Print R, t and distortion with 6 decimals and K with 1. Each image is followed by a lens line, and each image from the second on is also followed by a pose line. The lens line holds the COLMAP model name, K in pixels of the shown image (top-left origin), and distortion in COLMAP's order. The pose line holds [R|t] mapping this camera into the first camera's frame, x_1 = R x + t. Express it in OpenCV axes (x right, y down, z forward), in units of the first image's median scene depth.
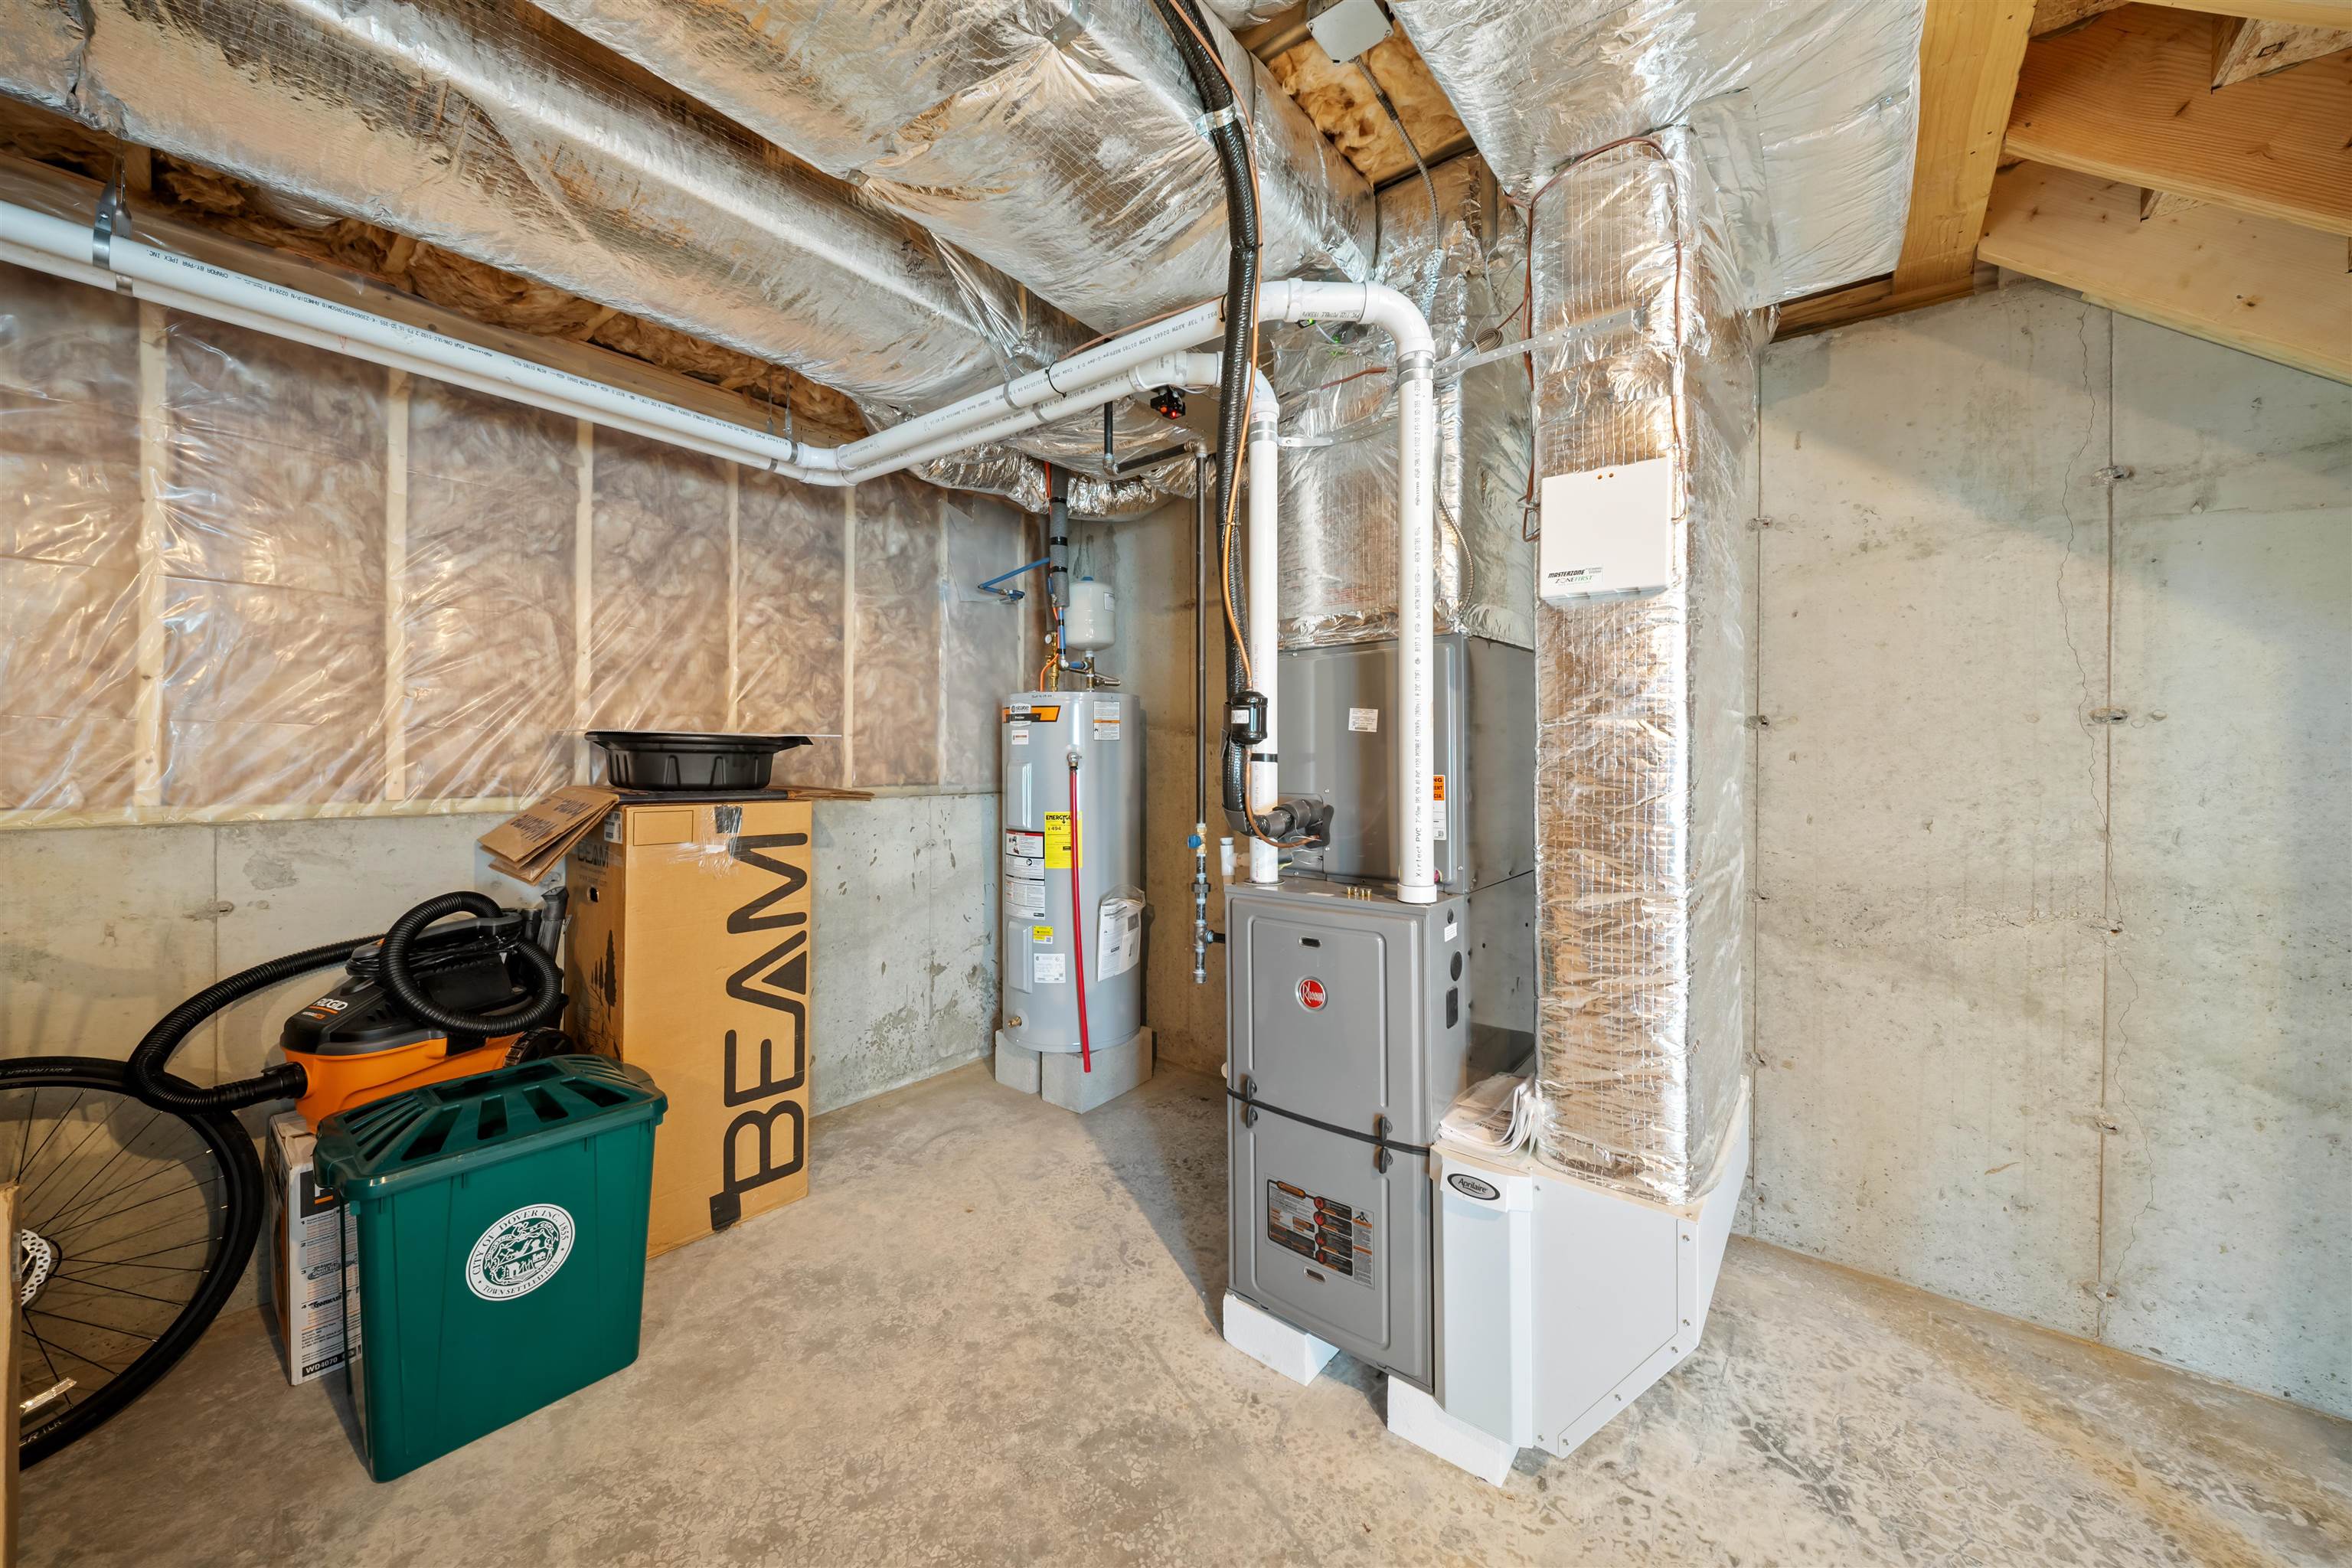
lens RADIAL K [[854.8, 0, 1161.6], [0, 854.8, 758.8], [0, 0, 1]] dist [-0.006320, -0.000619]
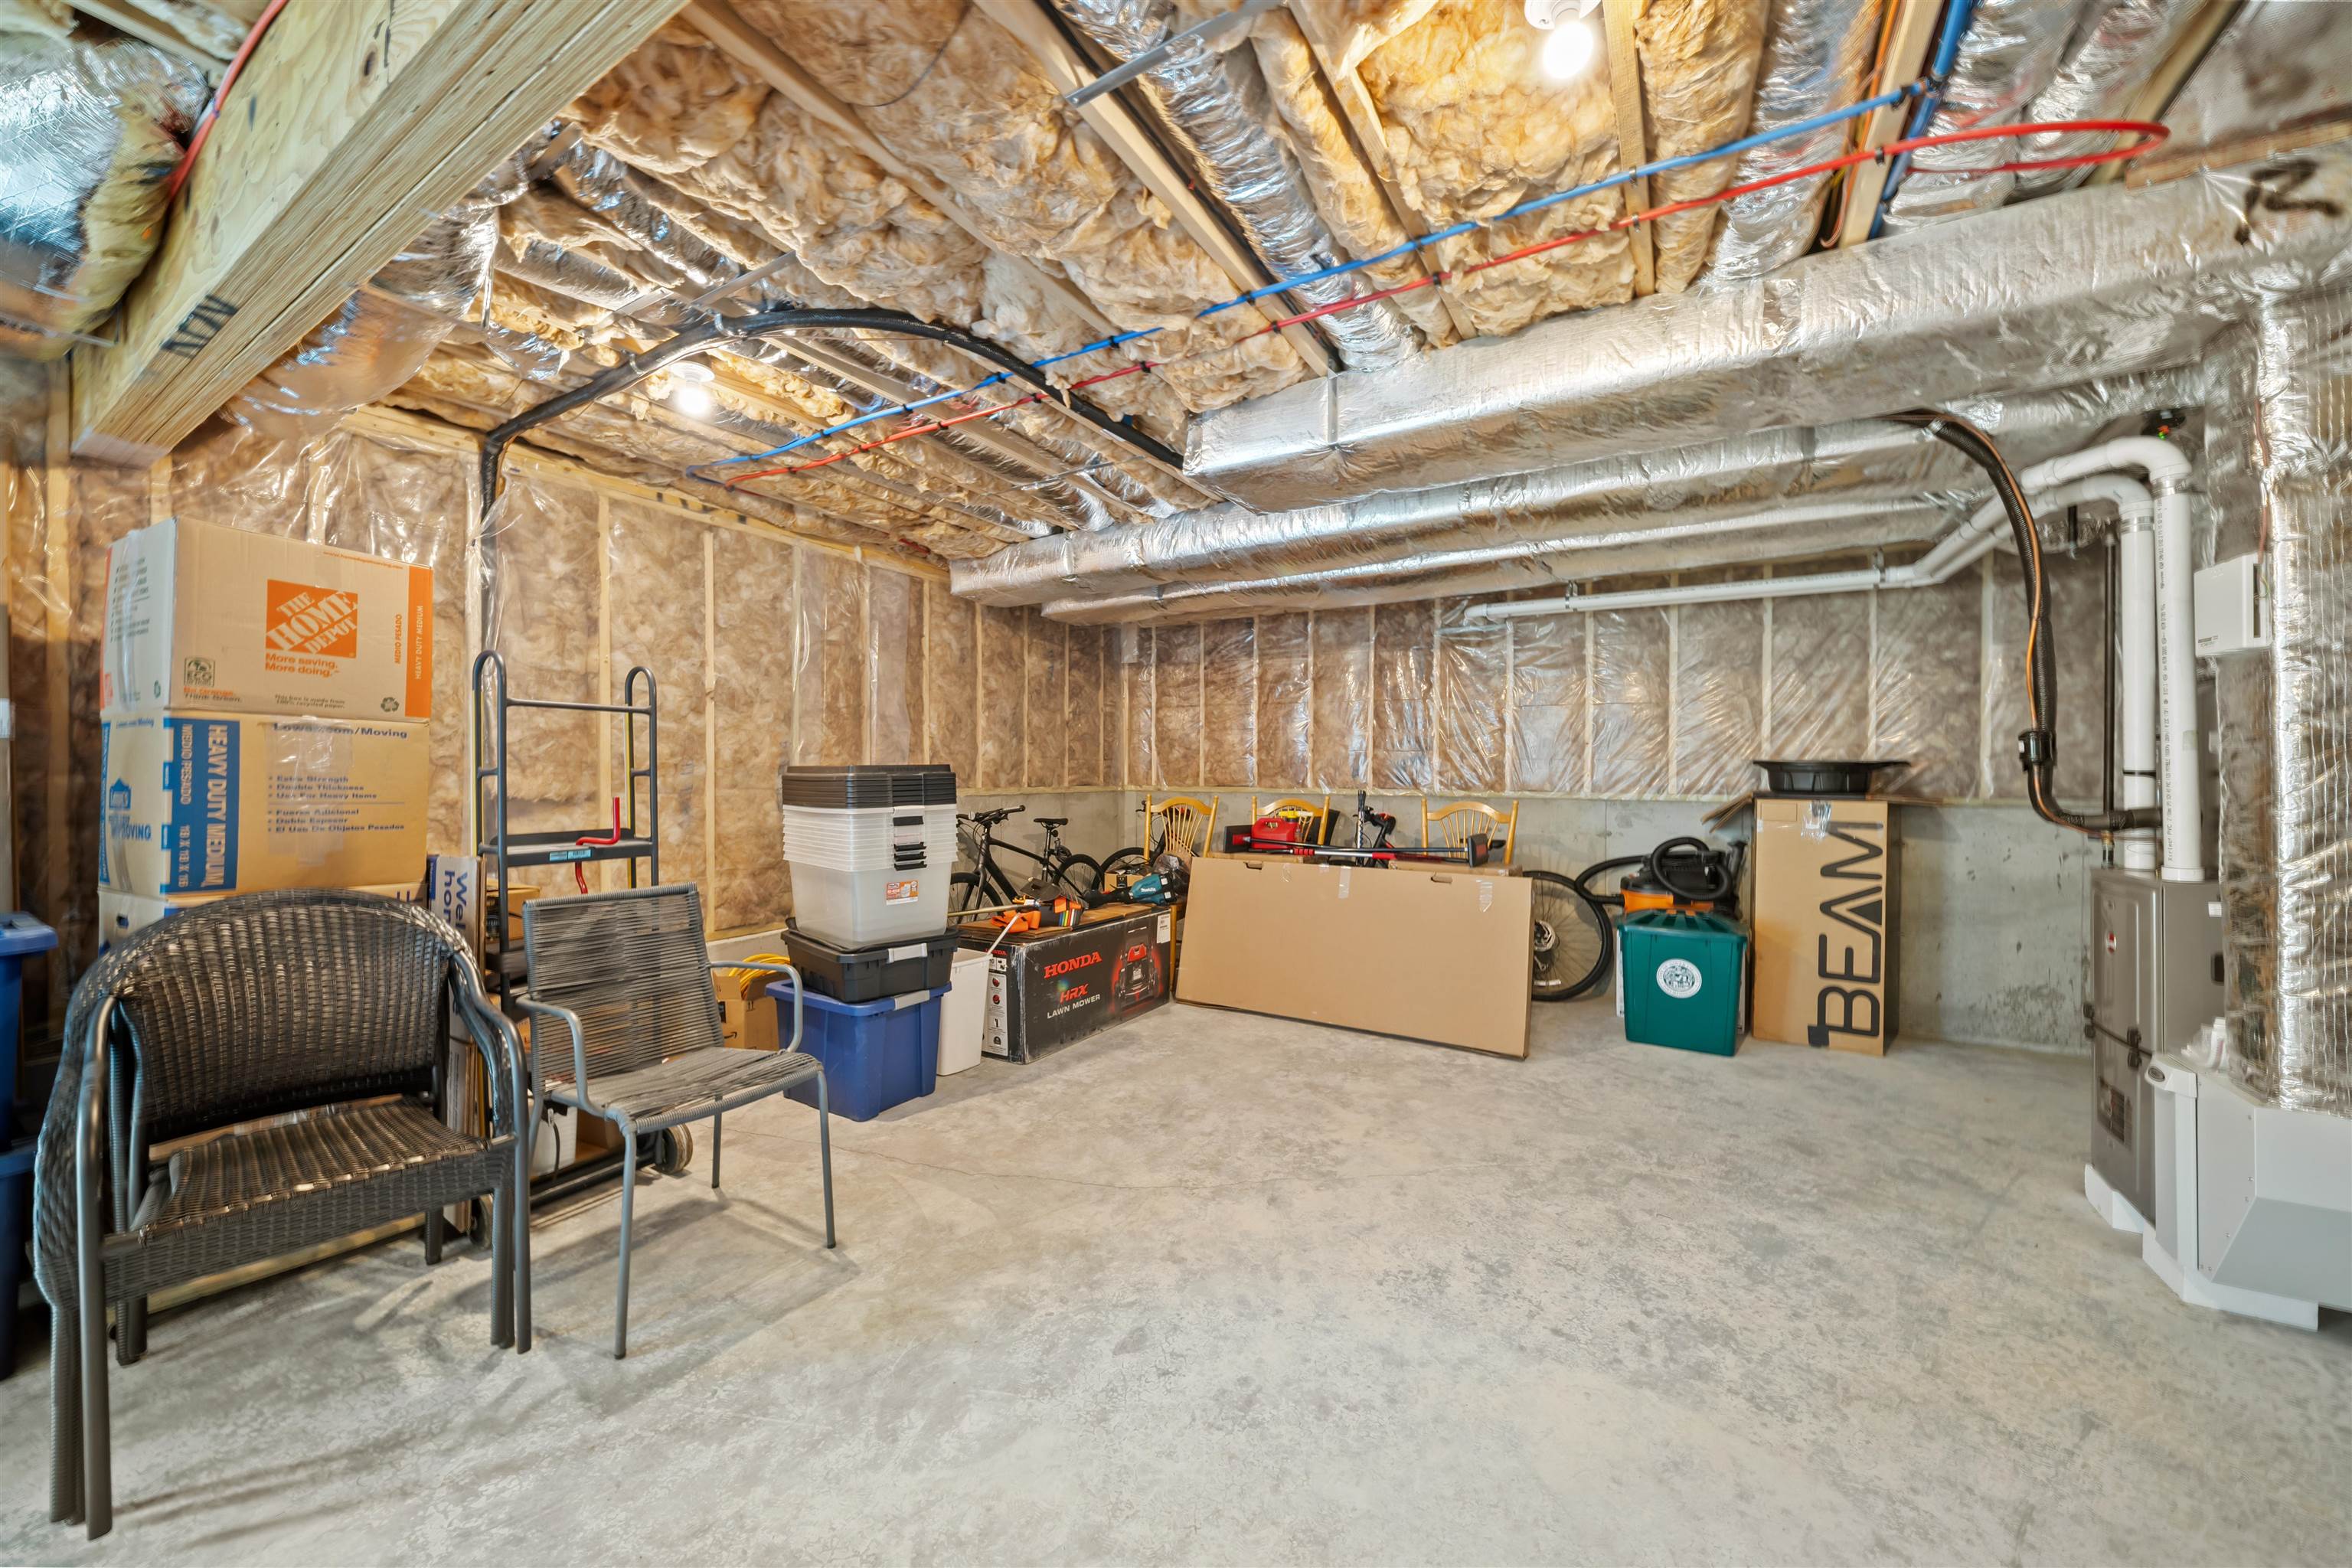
lens RADIAL K [[854.8, 0, 1157.0], [0, 854.8, 773.9], [0, 0, 1]] dist [-0.006320, -0.000619]
pose [[0.137835, -0.000087, -0.990455, 0.991626], [-0.005138, 0.999986, -0.000803, 0.005948], [0.990442, 0.005199, 0.137833, -0.554992]]
